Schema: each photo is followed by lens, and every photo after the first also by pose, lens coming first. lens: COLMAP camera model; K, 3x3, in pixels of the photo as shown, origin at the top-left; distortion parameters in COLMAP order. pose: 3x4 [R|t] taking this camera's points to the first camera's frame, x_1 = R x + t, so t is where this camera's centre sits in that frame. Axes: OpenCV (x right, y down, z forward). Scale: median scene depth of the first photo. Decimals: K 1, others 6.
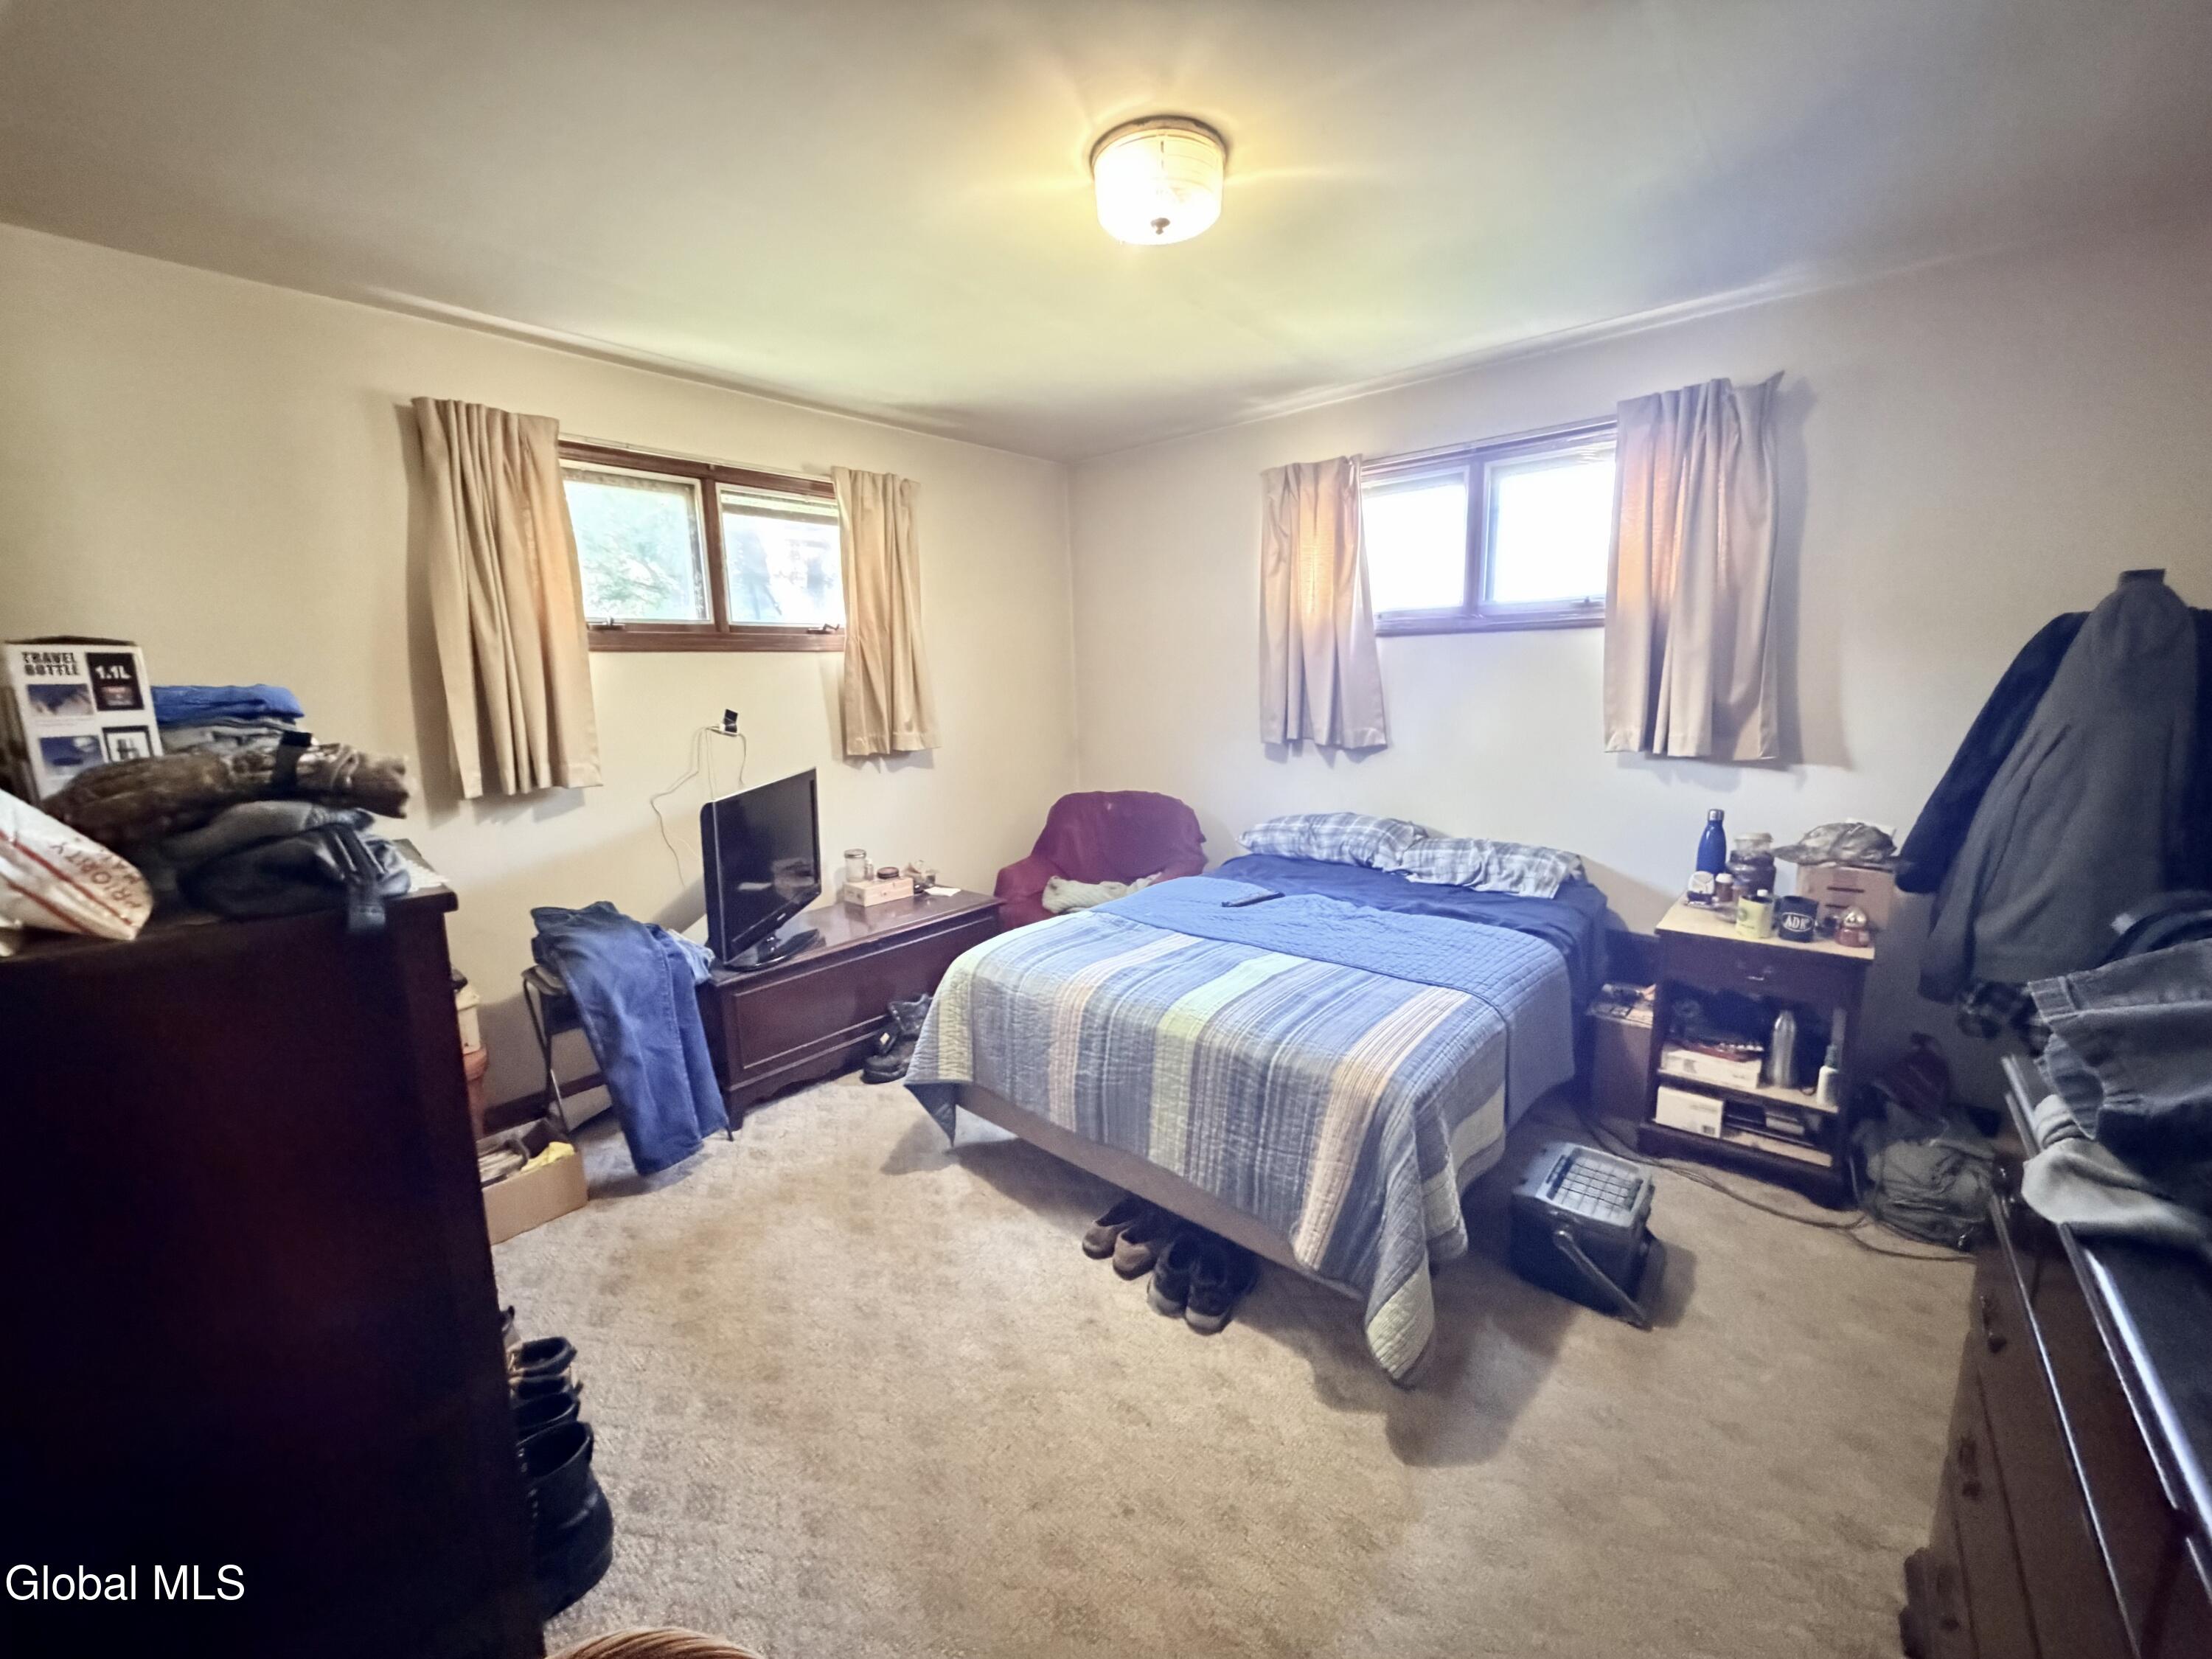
lens RADIAL K [[878.4, 0, 1112.0], [0, 878.4, 822.0], [0, 0, 1]] dist [0.002988, 0.000323]
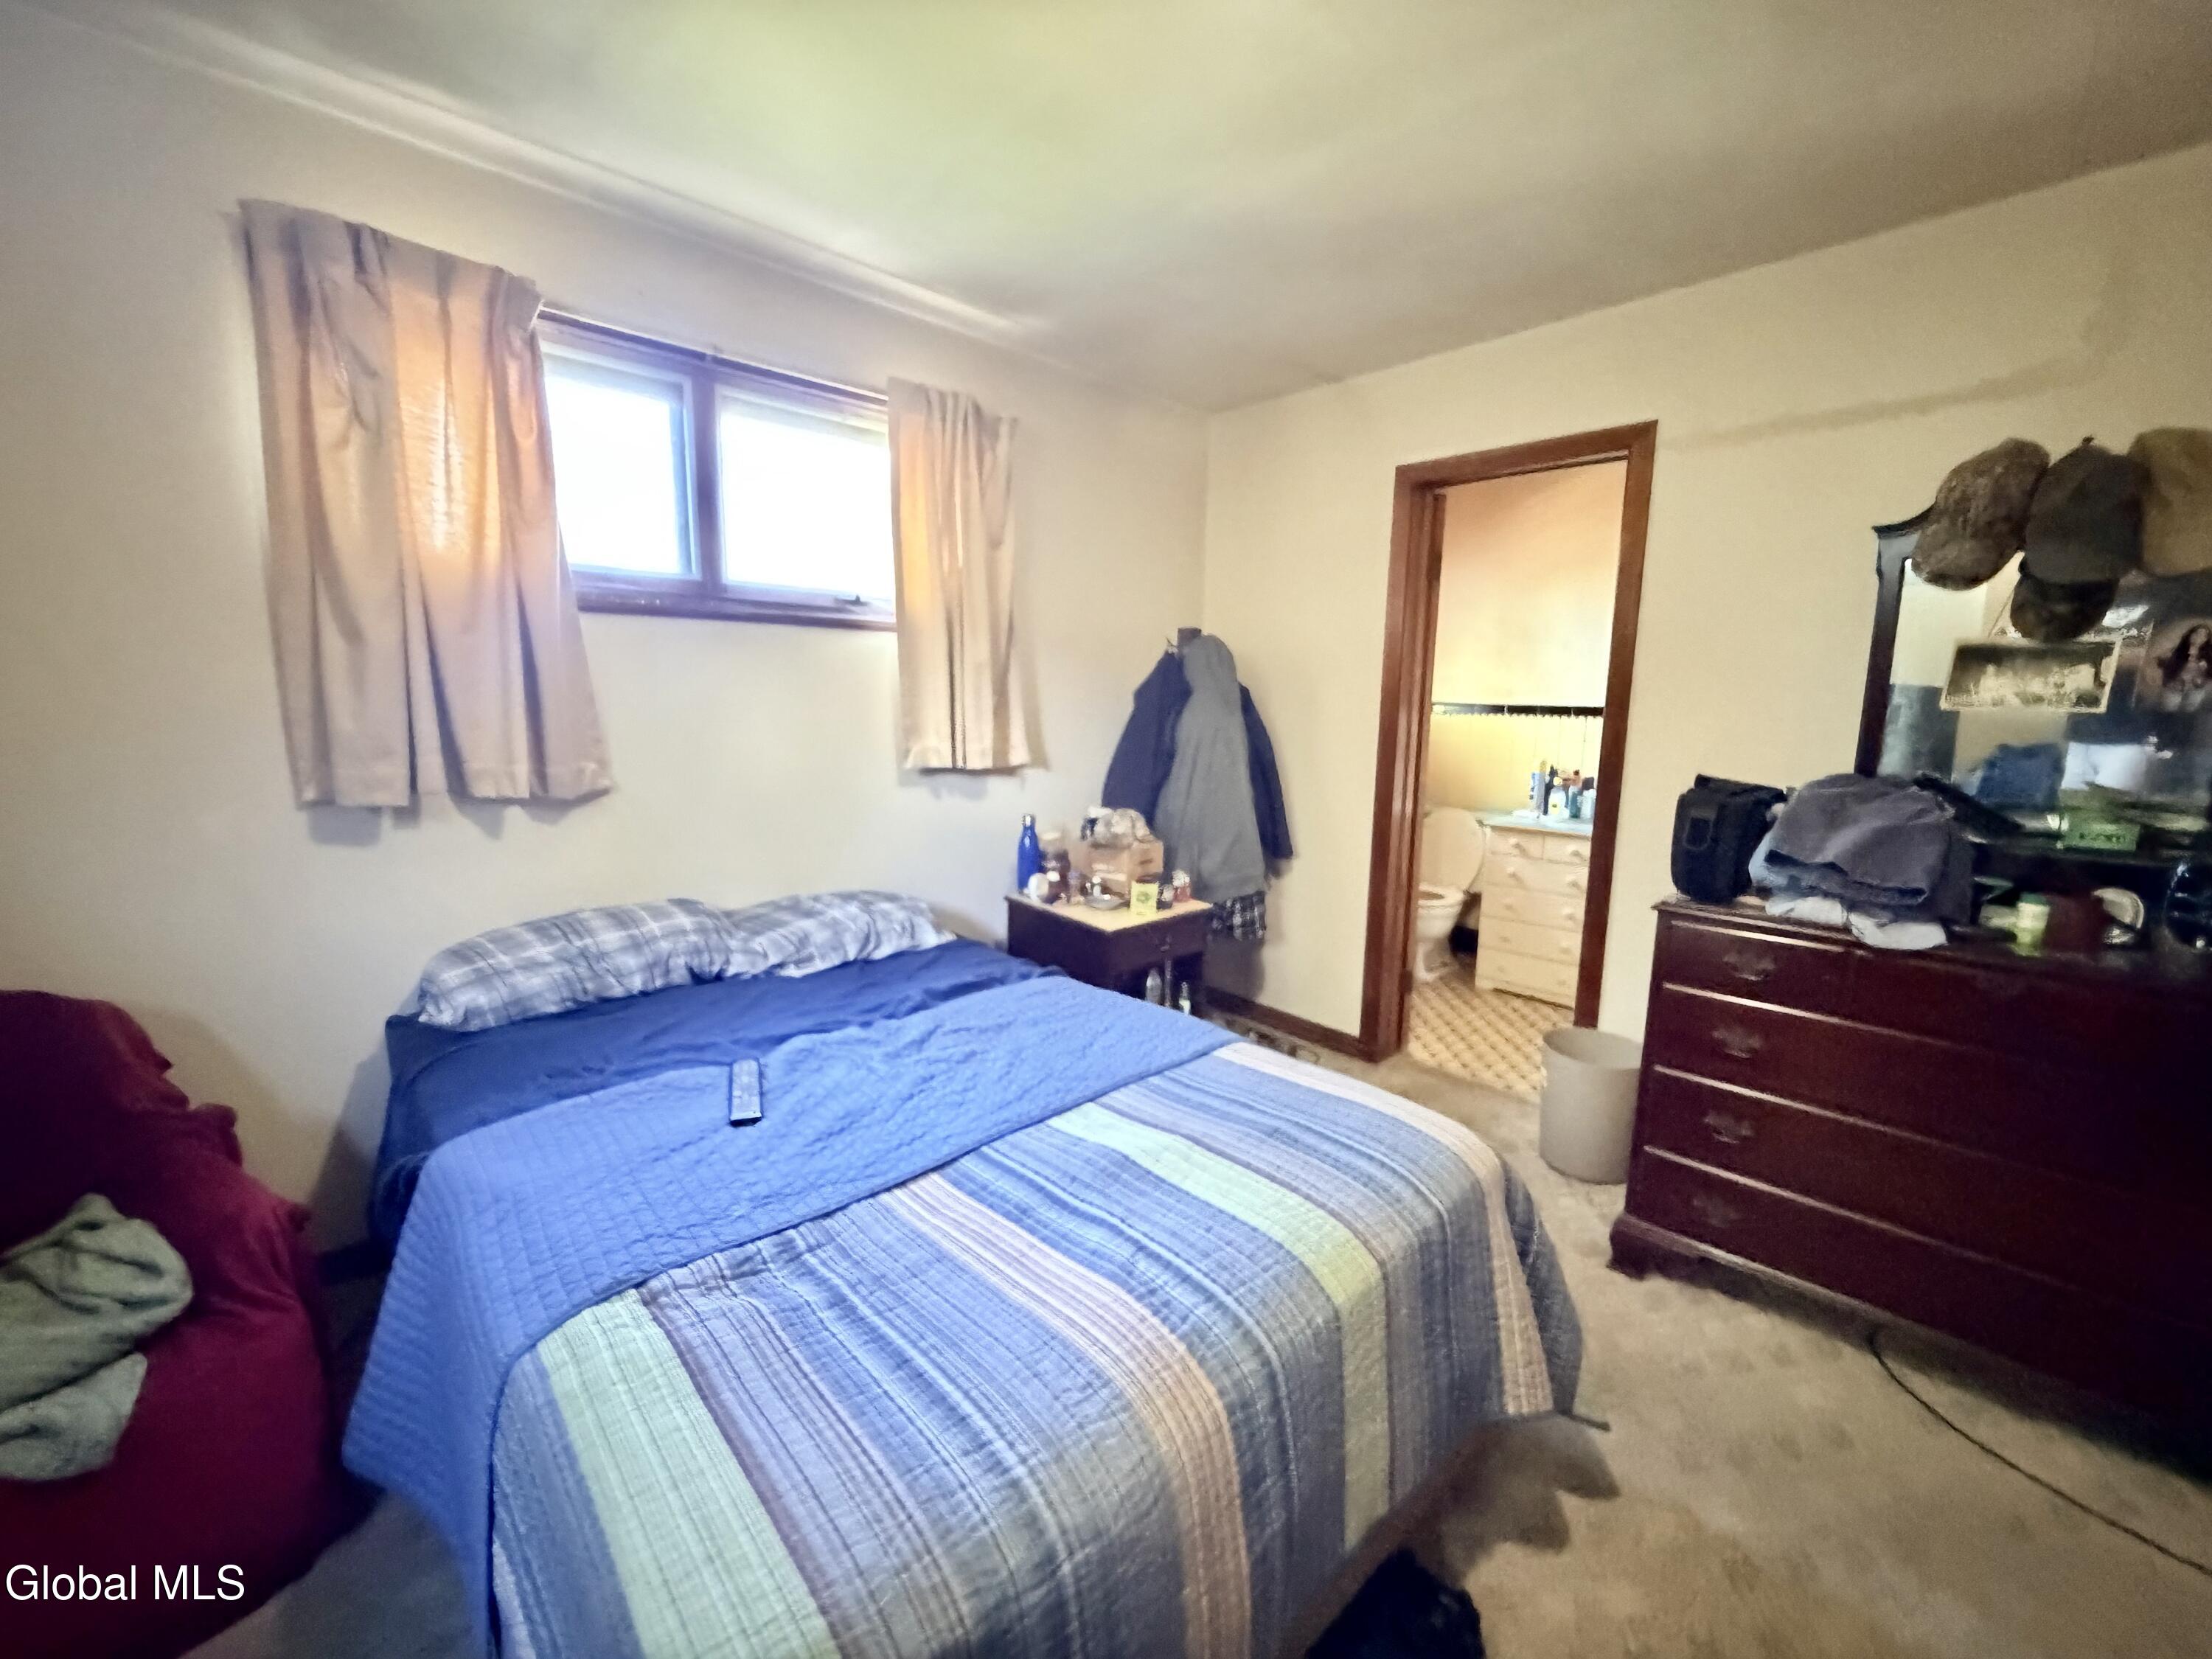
lens RADIAL K [[878.4, 0, 1111.5], [0, 878.4, 819.9], [0, 0, 1]] dist [0.002988, 0.000323]
pose [[0.120446, -0.119729, 0.985473, -0.289934], [0.152089, 0.983207, 0.100865, -0.084341], [-0.981000, 0.137730, 0.136633, 0.648158]]
